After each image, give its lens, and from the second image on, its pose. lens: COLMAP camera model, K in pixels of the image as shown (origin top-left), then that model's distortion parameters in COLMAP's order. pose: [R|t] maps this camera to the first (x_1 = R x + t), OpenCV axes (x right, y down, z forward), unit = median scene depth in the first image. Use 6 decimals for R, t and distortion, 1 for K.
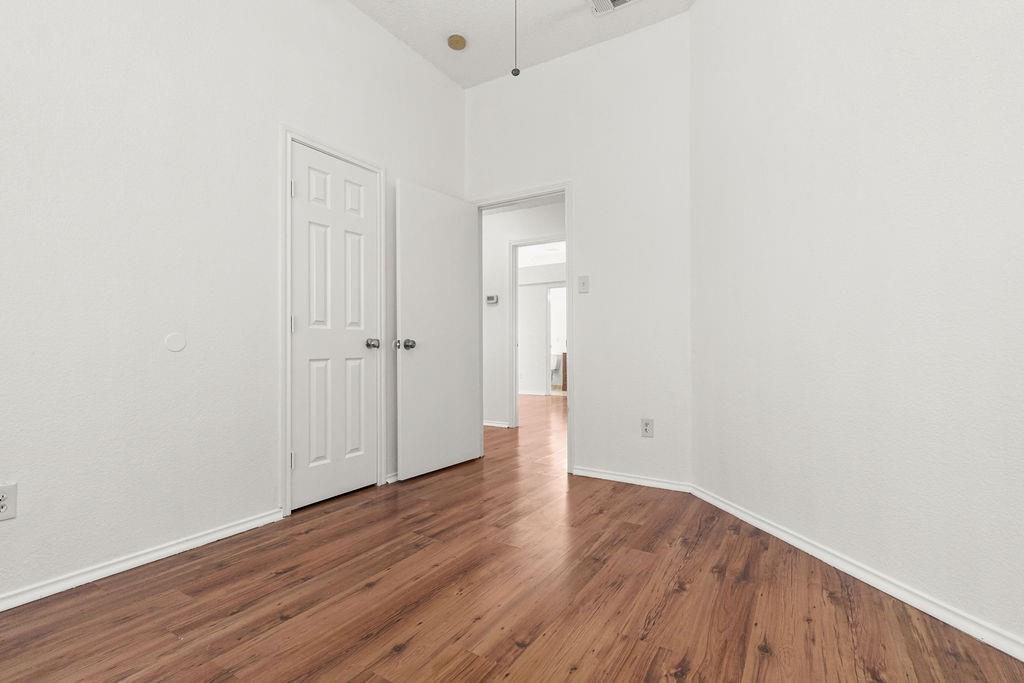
lens RADIAL K [[481.1, 0, 512.0], [0, 481.1, 341.5], [0, 0, 1]] dist [-0.000162, 0.000048]
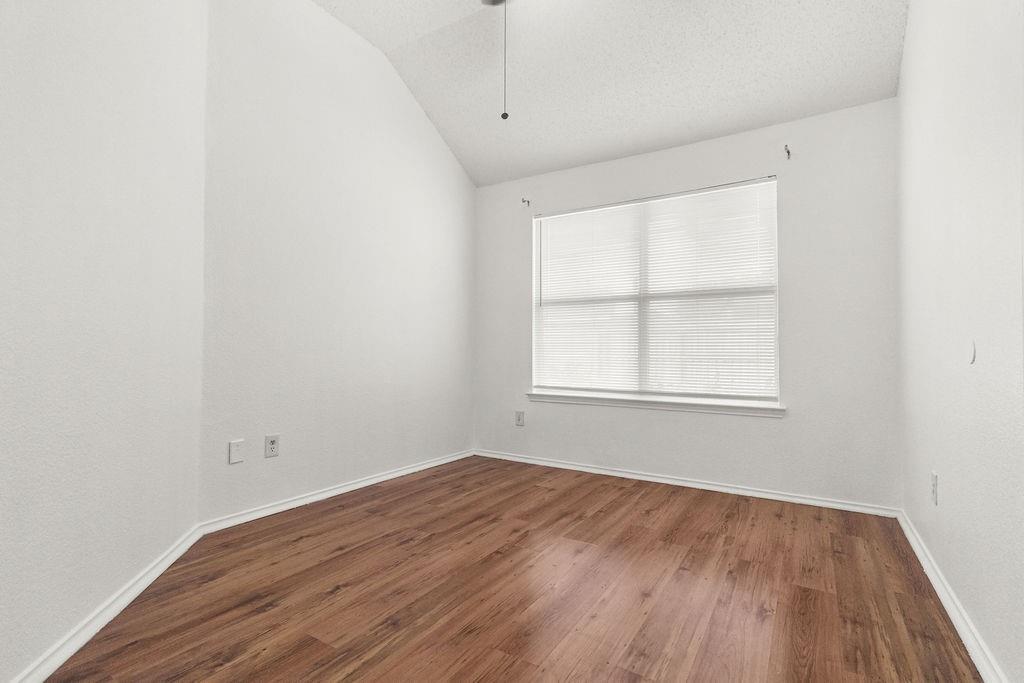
lens RADIAL K [[481.1, 0, 512.0], [0, 481.1, 341.5], [0, 0, 1]] dist [-0.000162, 0.000048]
pose [[-0.999969, -0.007708, 0.001775, -0.016110], [-0.007763, 0.999420, -0.033167, 0.019279], [-0.001518, -0.033180, -0.999448, 2.023182]]
